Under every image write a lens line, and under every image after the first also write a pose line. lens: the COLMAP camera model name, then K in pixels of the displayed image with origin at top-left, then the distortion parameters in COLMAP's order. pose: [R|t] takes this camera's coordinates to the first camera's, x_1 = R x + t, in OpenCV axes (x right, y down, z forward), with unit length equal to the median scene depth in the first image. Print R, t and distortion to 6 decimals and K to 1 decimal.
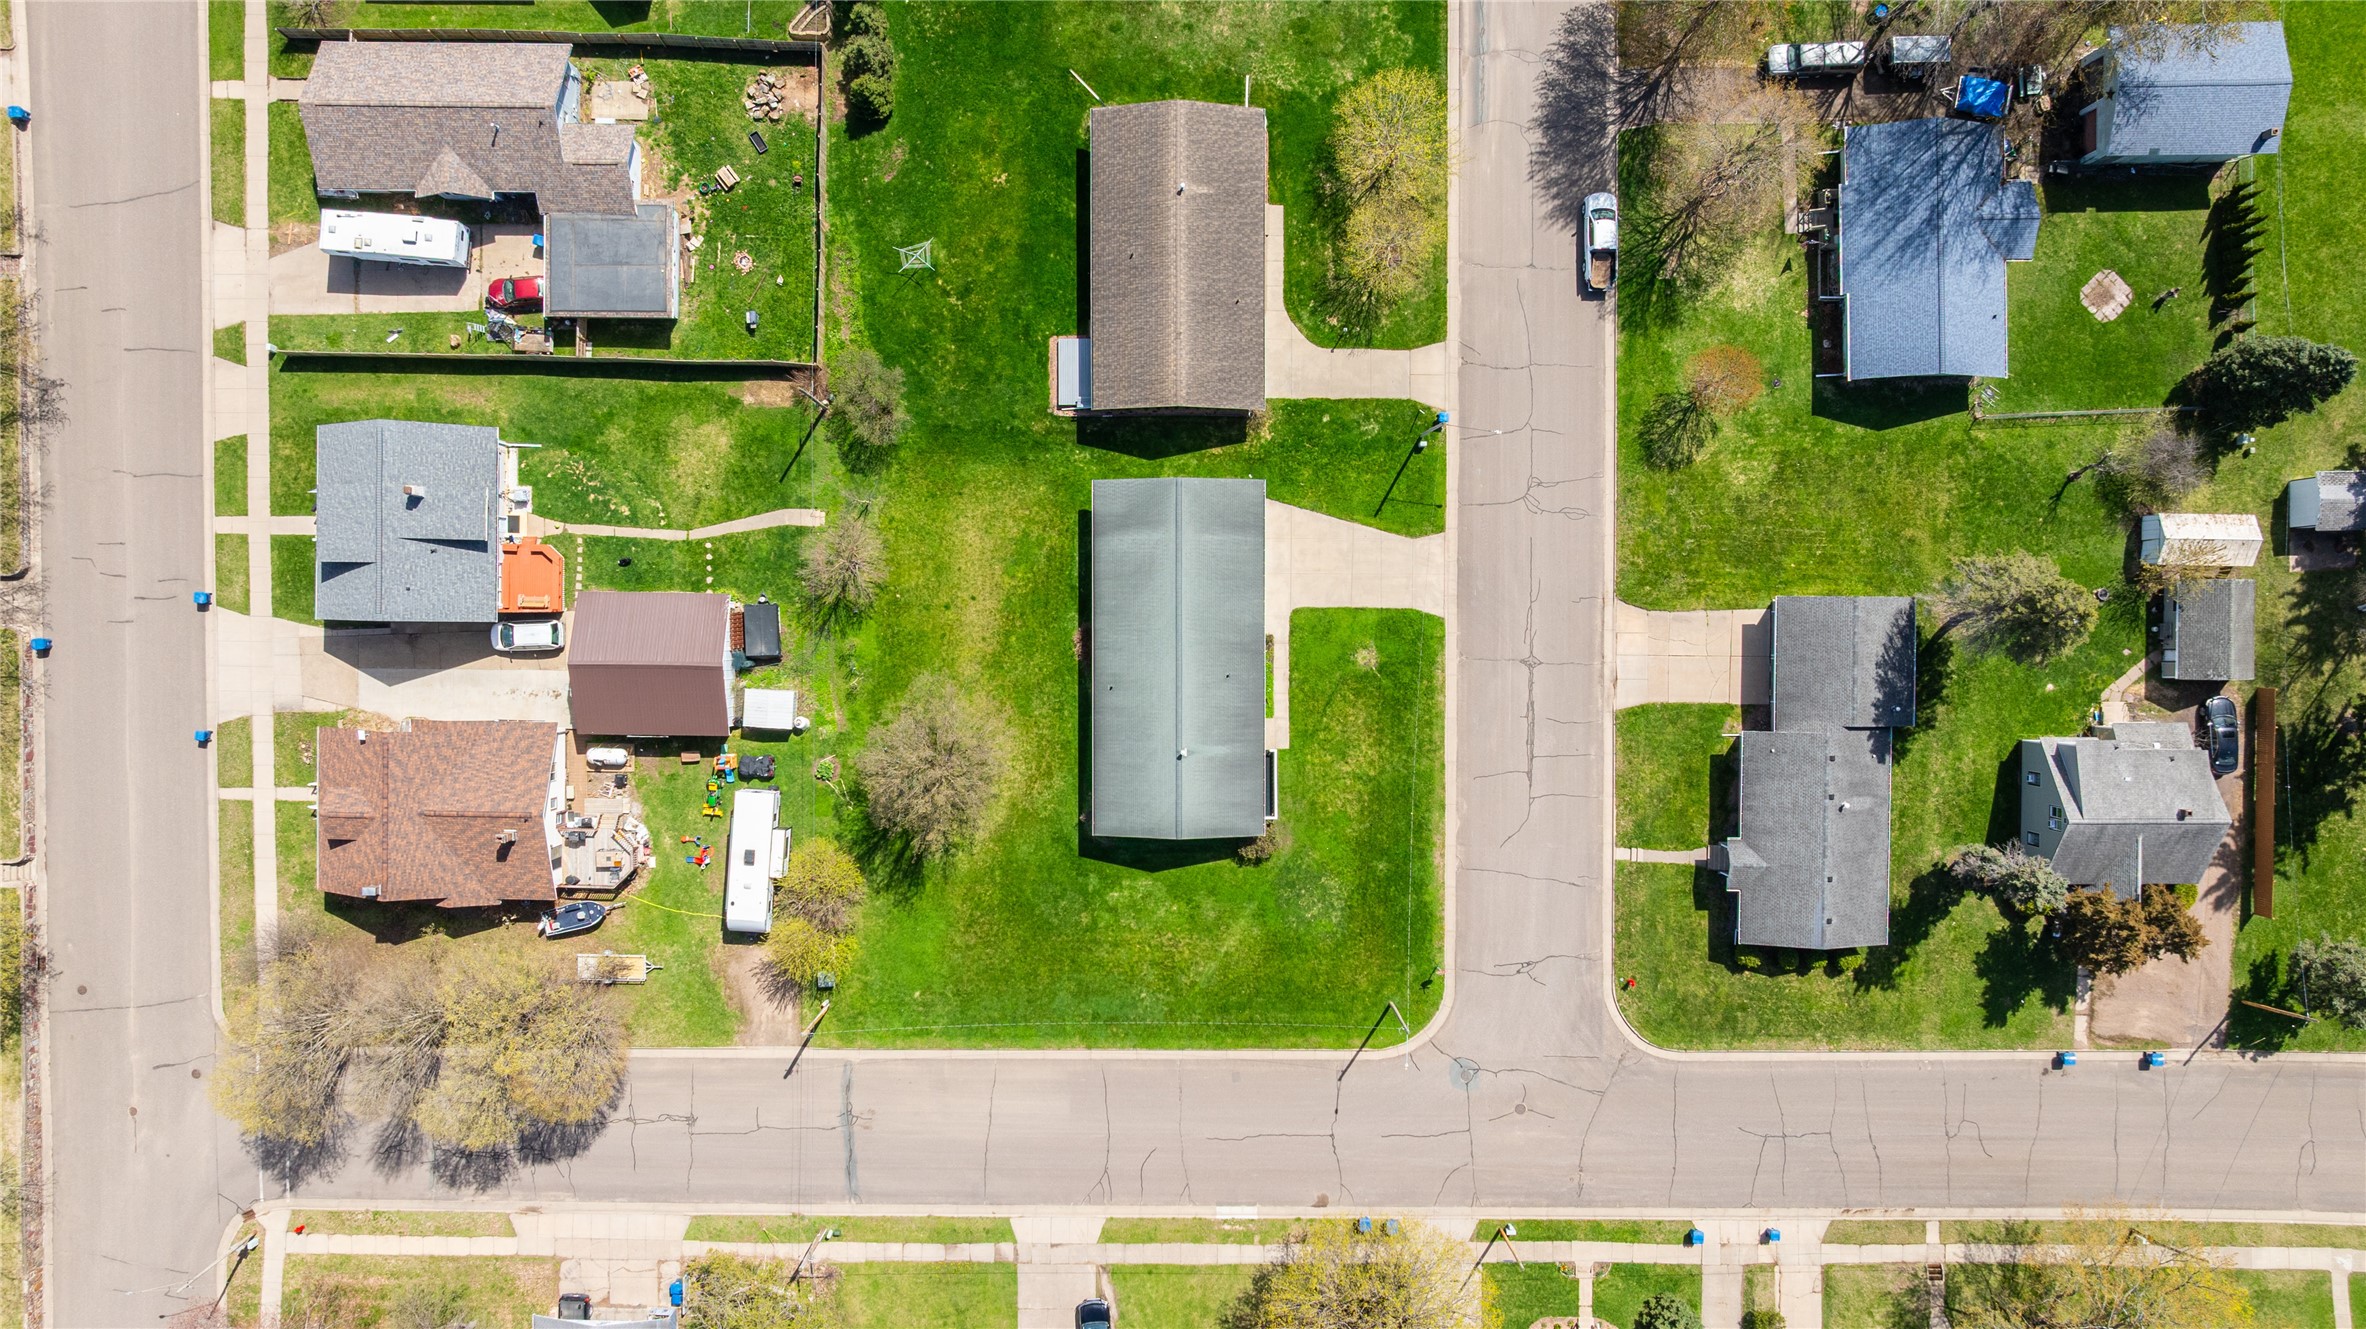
lens RADIAL K [[1671.8, 0, 1193.3], [0, 1671.8, 655.5], [0, 0, 1]] dist [-0.035575, 0.032673]
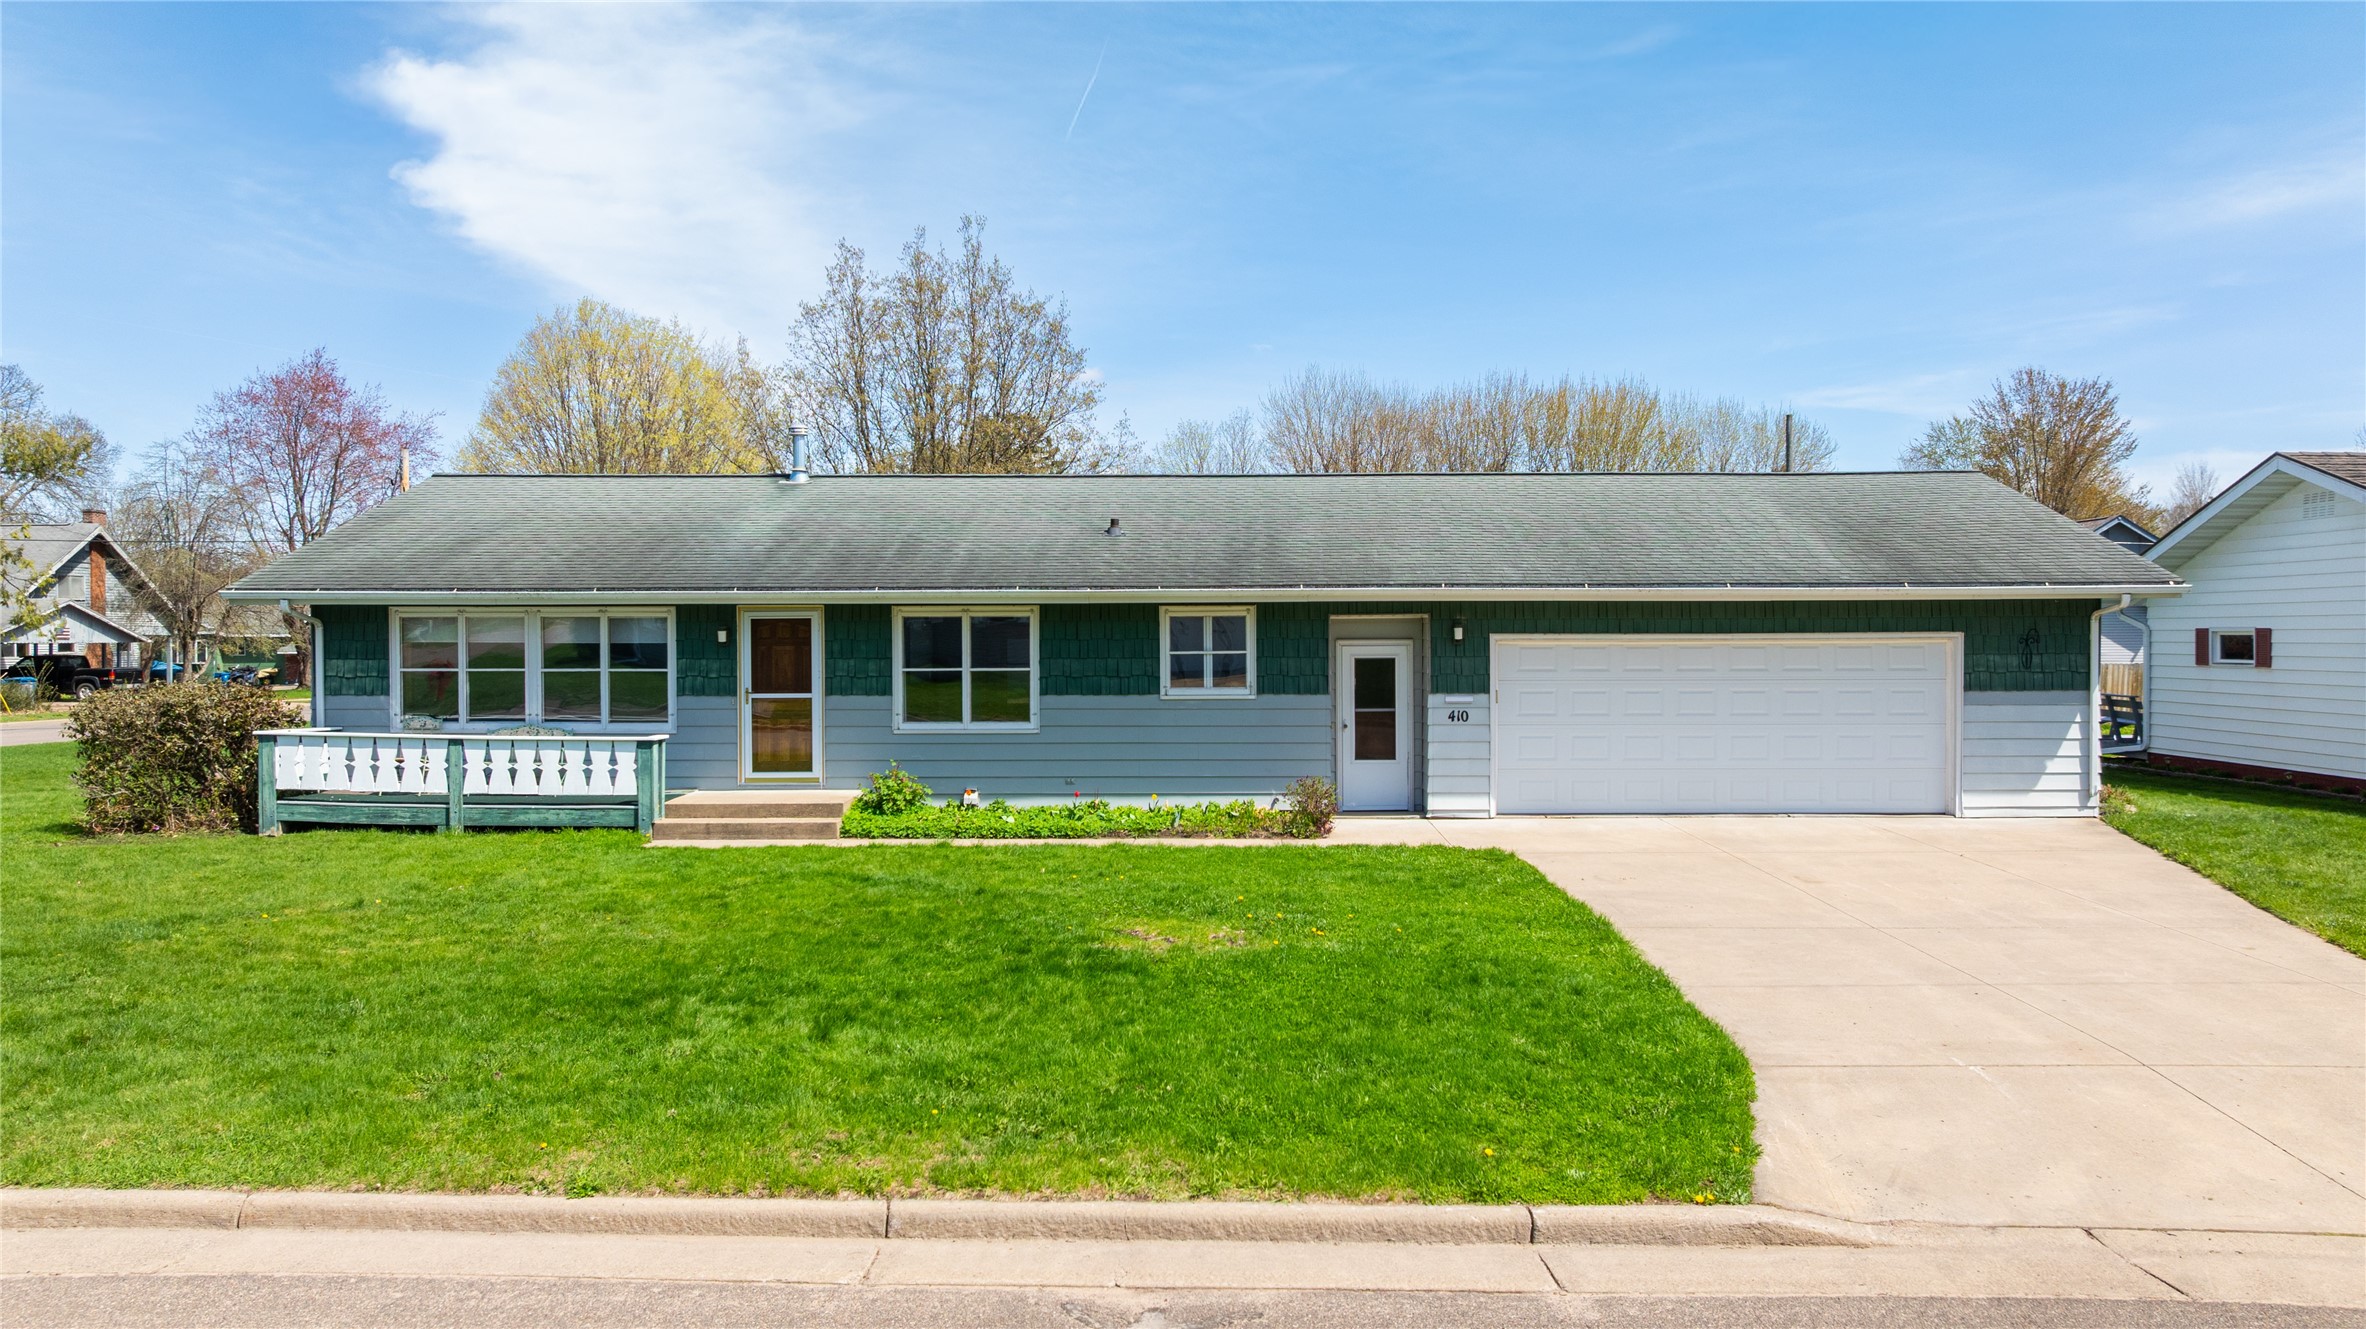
lens RADIAL K [[1671.8, 0, 1193.3], [0, 1671.8, 655.5], [0, 0, 1]] dist [-0.035575, 0.032673]
pose [[-0.013830, -0.003995, -0.999896, 0.216682], [-0.999789, -0.015155, 0.013889, -0.000577], [-0.015209, 0.999877, -0.003784, 0.983906]]
